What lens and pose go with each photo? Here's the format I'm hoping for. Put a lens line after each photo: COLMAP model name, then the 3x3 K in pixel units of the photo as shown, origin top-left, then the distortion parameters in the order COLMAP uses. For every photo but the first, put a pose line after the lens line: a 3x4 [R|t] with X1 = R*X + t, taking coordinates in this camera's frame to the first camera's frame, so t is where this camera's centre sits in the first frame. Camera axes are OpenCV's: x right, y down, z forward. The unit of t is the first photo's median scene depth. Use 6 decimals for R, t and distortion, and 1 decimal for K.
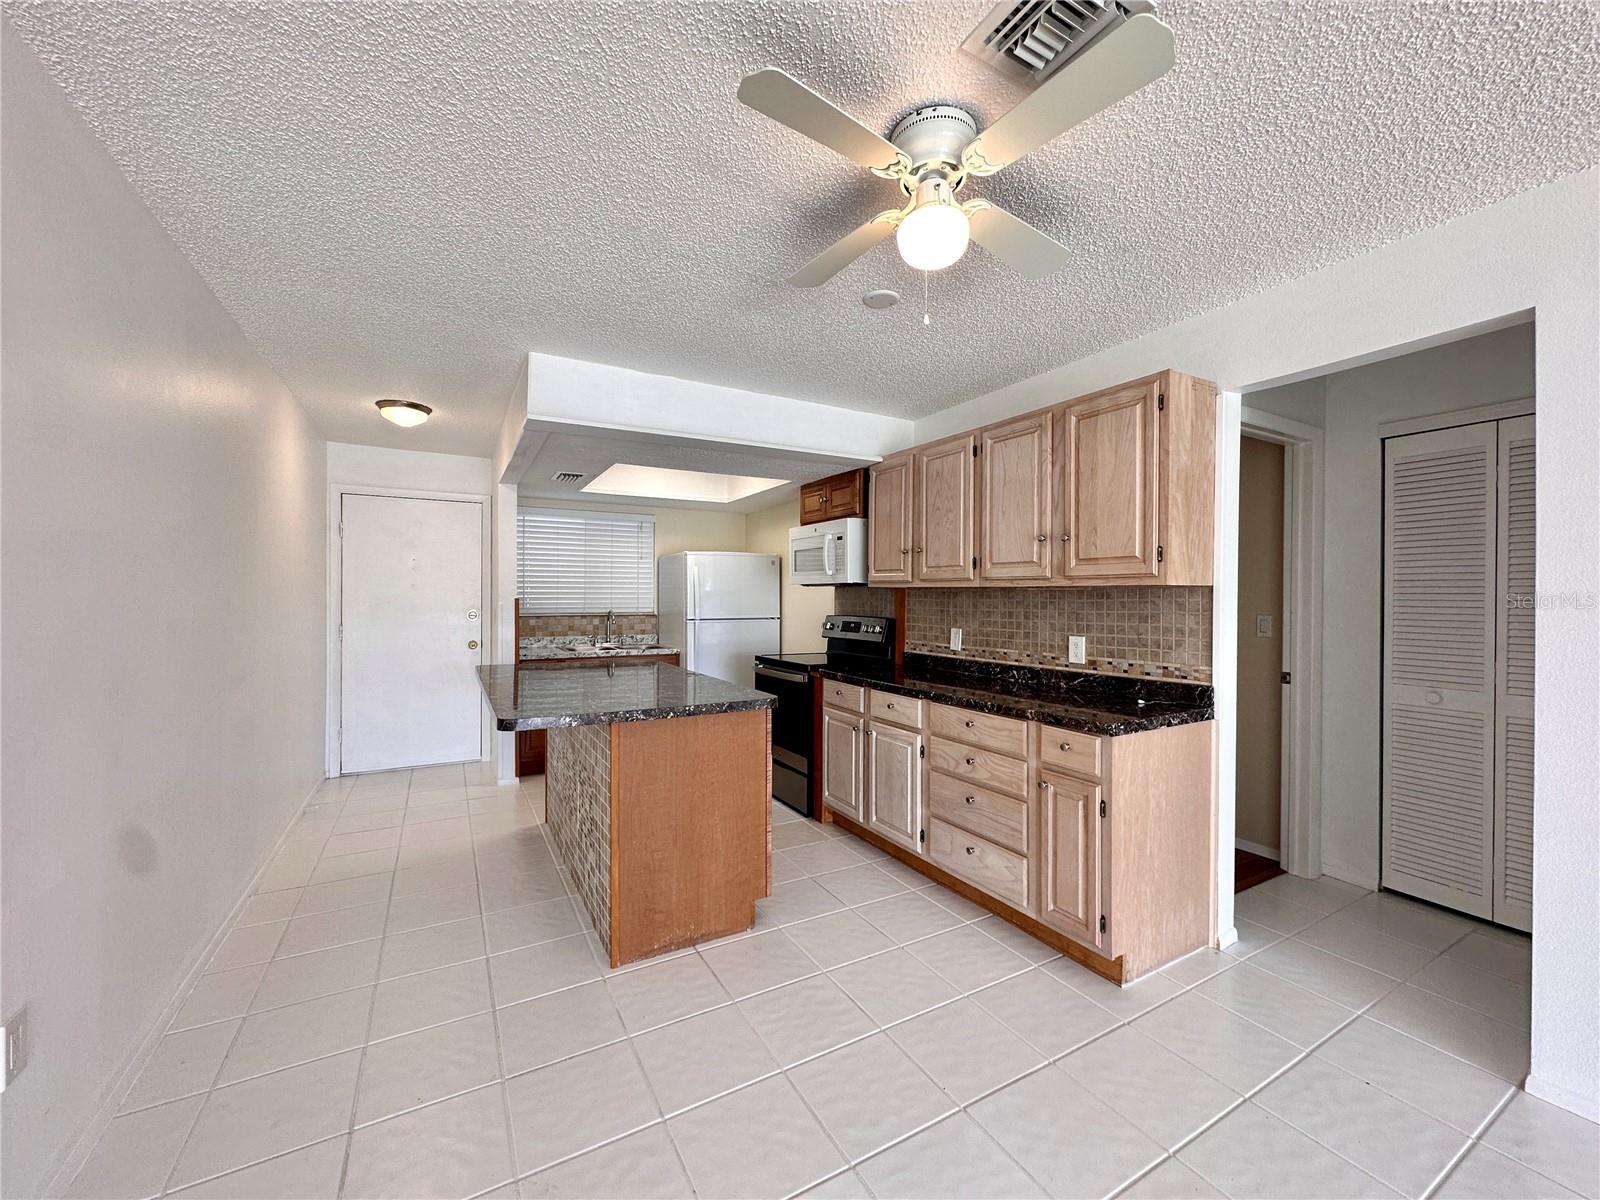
lens RADIAL K [[641.4, 0, 800.7], [0, 641.4, 600.3], [0, 0, 1]] dist [-0.005463, 0.001214]
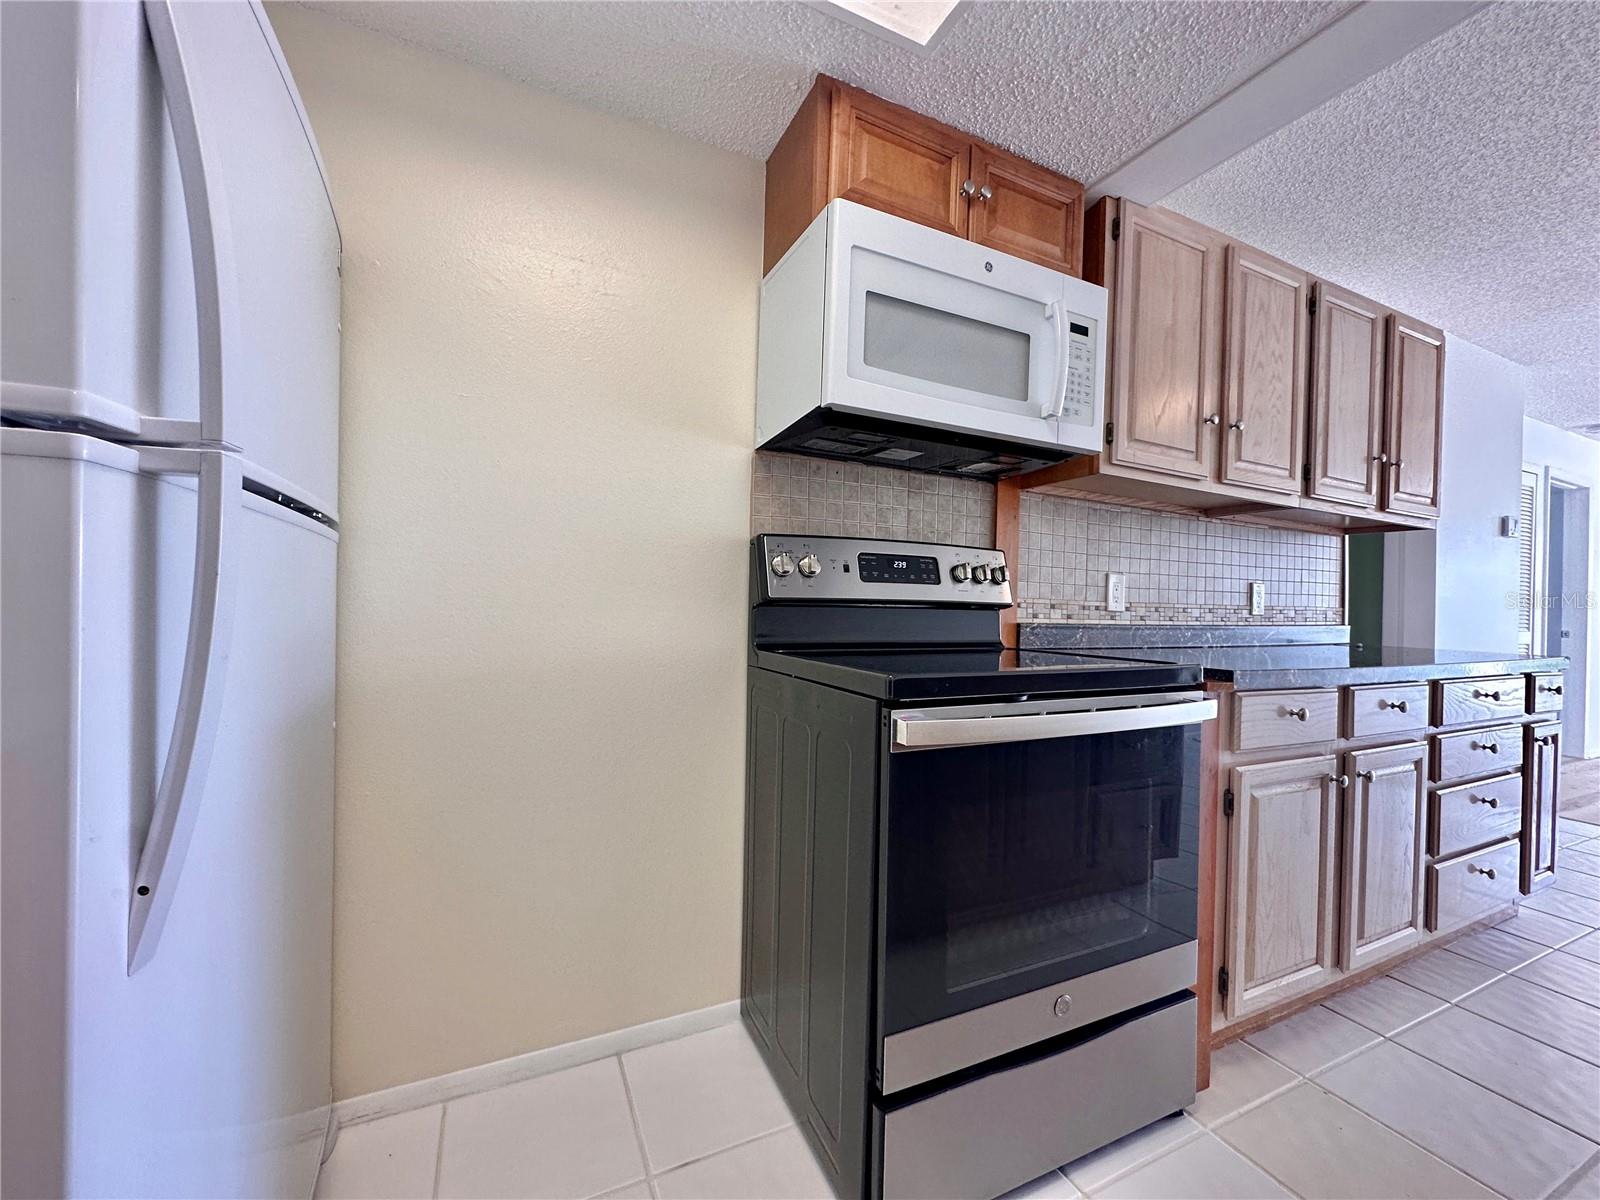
lens RADIAL K [[641.4, 0, 796.6], [0, 641.4, 601.9], [0, 0, 1]] dist [-0.005463, 0.001214]
pose [[0.069546, 0.000842, 0.997578, -0.398569], [-0.020029, 0.999799, 0.000552, 0.082225], [-0.997378, -0.020019, 0.069549, 1.372576]]
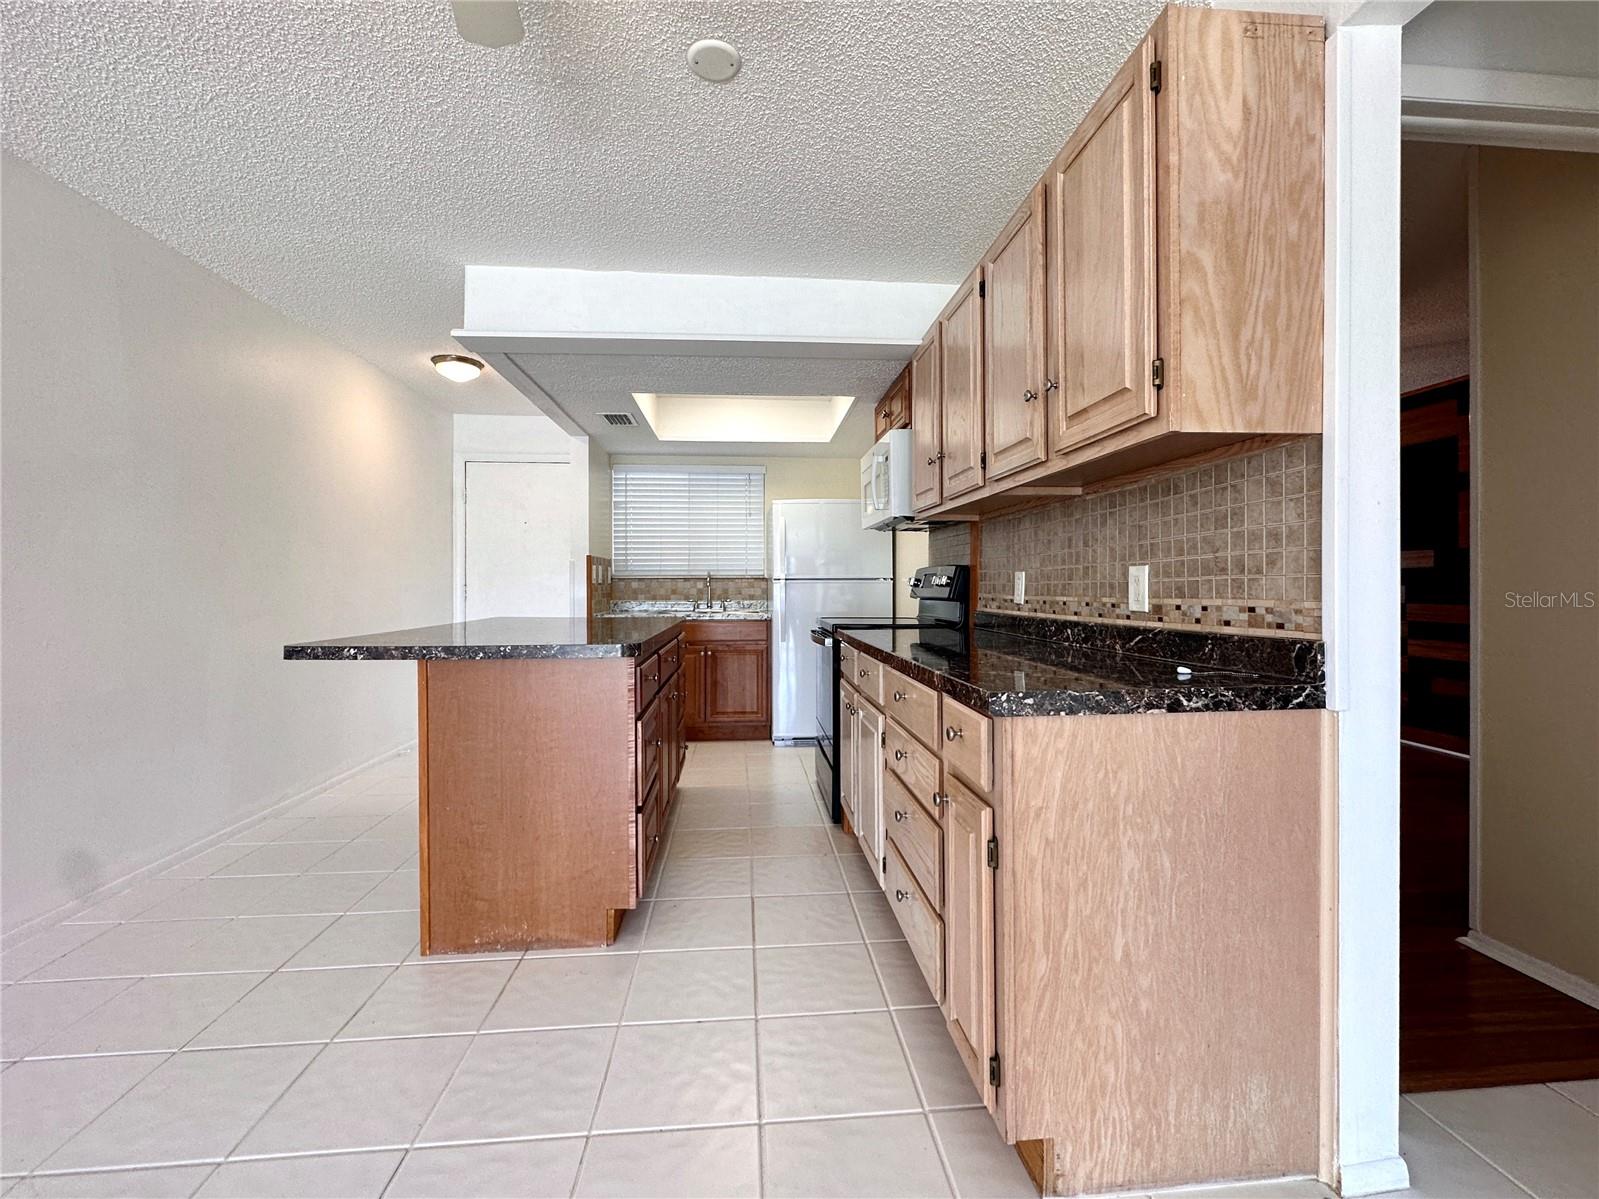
lens RADIAL K [[689.8, 0, 798.4], [0, 689.8, 585.3], [0, 0, 1]] dist [-0.003909, 0.000795]
pose [[0.910728, -0.006360, -0.412958, 0.362214], [0.003861, 0.999969, -0.006884, 0.068564], [0.412989, 0.004675, 0.910724, 0.263112]]
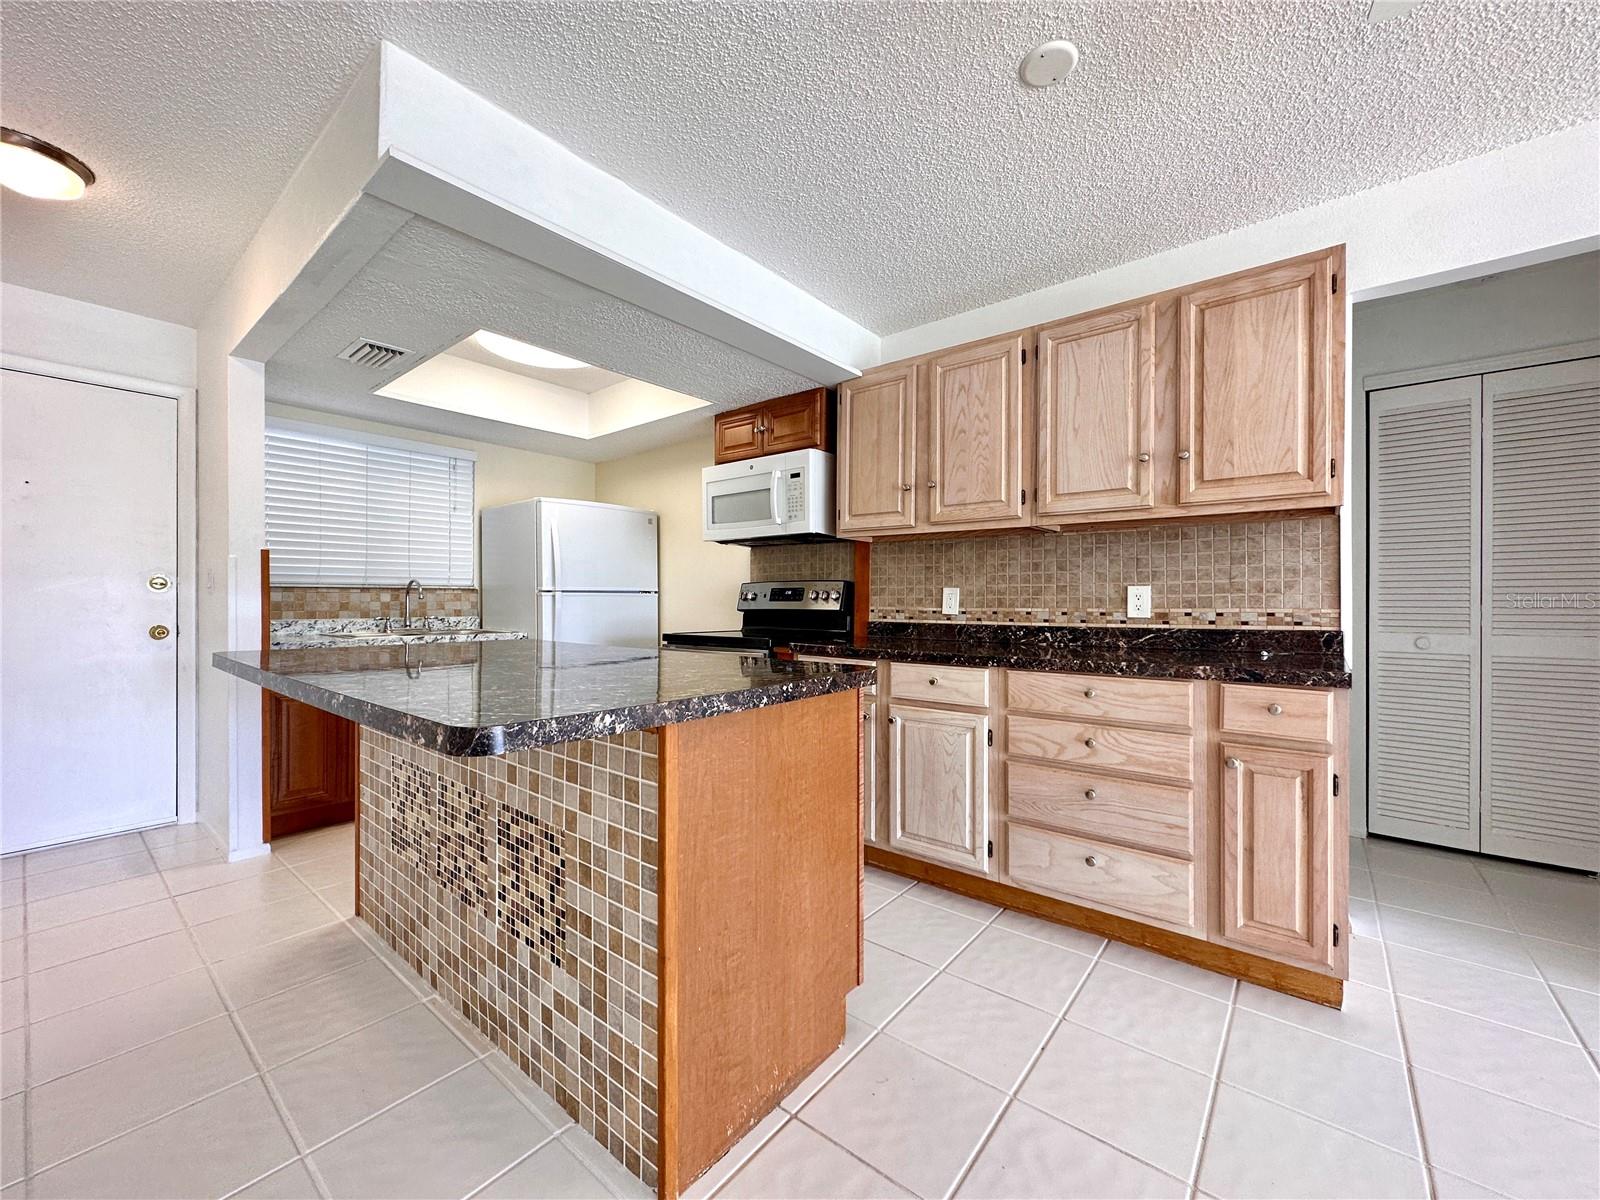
lens RADIAL K [[641.4, 0, 803.0], [0, 641.4, 599.5], [0, 0, 1]] dist [-0.005463, 0.001214]
pose [[0.930065, -0.004019, 0.367372, -0.259344], [0.005074, 0.999985, -0.001908, 0.065337], [-0.367359, 0.003639, 0.930072, 0.335207]]
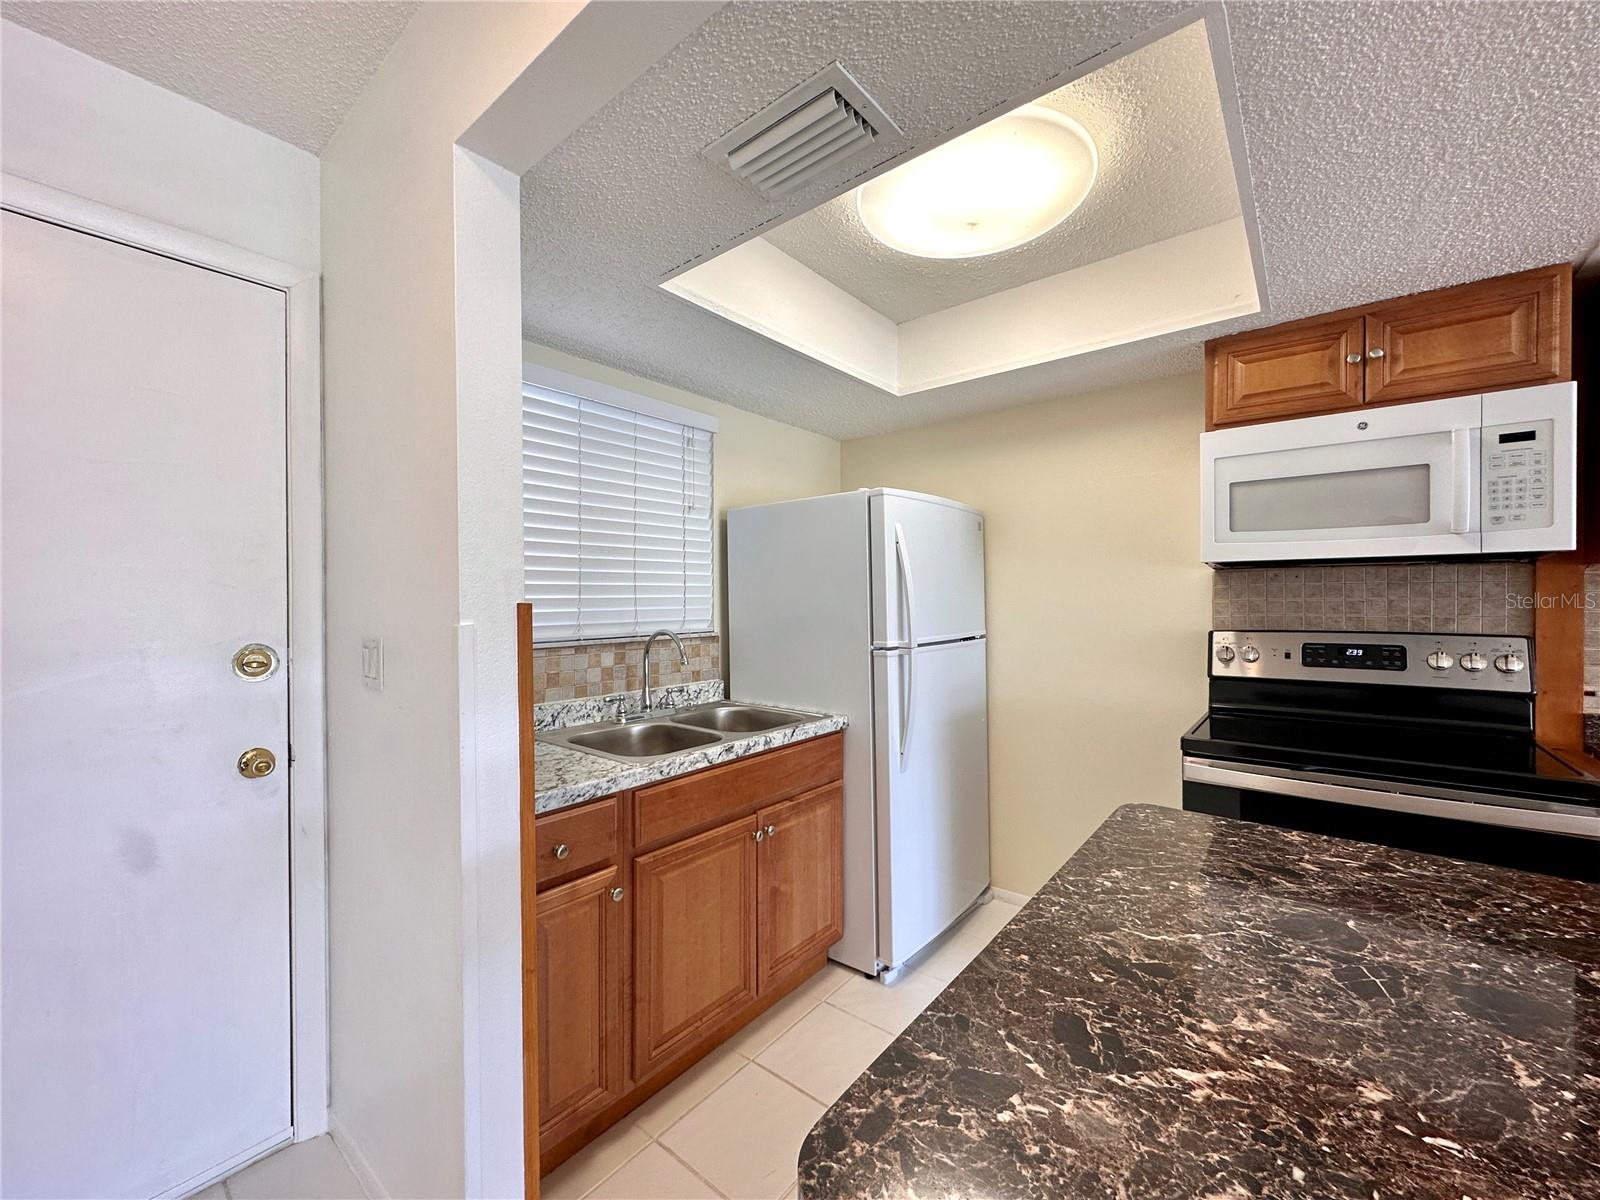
lens RADIAL K [[641.4, 0, 800.6], [0, 641.4, 600.1], [0, 0, 1]] dist [-0.005463, 0.001214]
pose [[0.927537, -0.012036, 0.373537, -0.594200], [0.013119, 0.999914, -0.000358, -0.003476], [-0.373501, 0.005232, 0.927615, 0.967257]]
